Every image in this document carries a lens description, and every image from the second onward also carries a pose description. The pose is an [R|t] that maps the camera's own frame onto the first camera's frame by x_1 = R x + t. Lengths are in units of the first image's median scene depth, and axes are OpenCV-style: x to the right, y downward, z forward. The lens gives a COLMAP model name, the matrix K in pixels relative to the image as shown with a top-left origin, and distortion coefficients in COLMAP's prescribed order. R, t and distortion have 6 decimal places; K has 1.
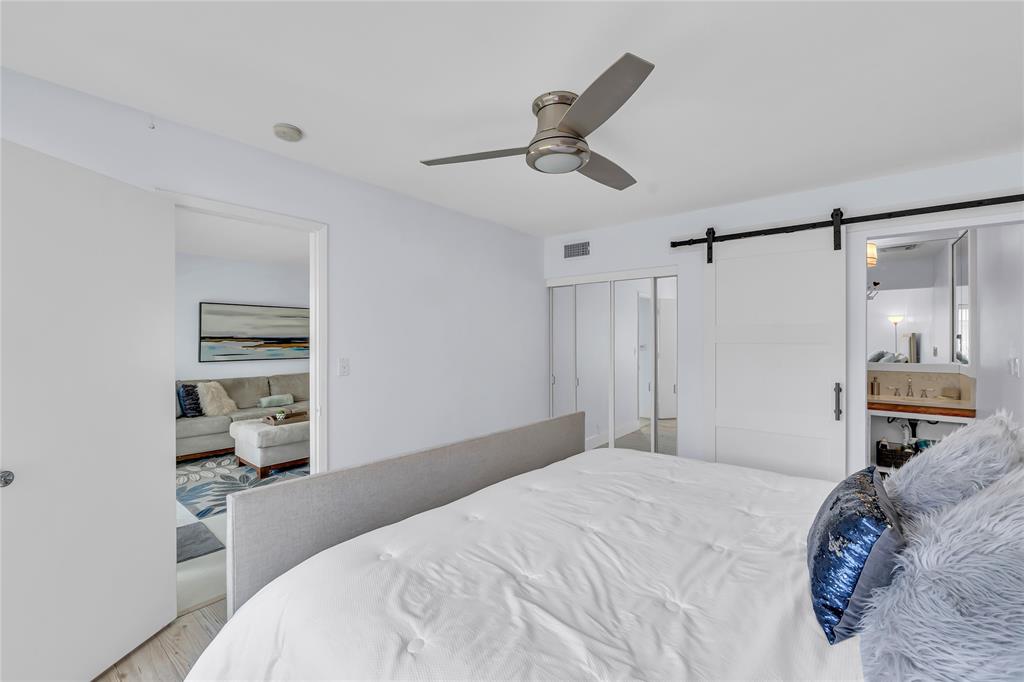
lens RADIAL K [[436.1, 0, 509.4], [0, 436.1, 340.0], [0, 0, 1]] dist [-0.007521, -0.000633]
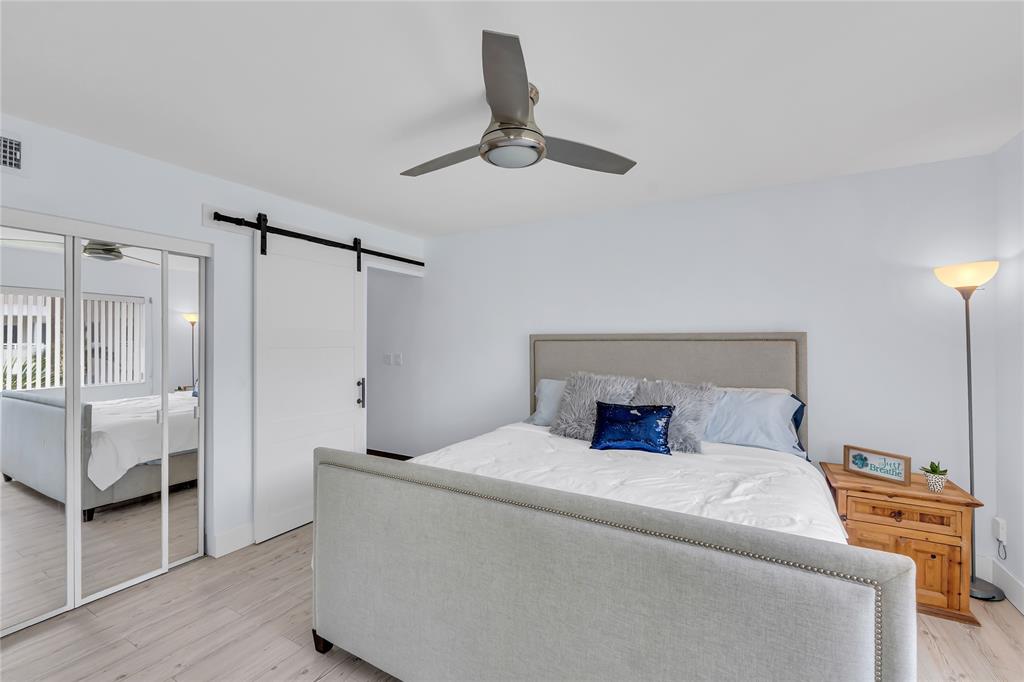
lens RADIAL K [[436.1, 0, 507.9], [0, 436.1, 339.0], [0, 0, 1]] dist [-0.007521, -0.000633]
pose [[-0.188475, 0.005961, 0.982060, -0.913463], [0.005385, 0.999973, -0.005036, -0.007612], [-0.982063, 0.004339, -0.188502, 1.343894]]
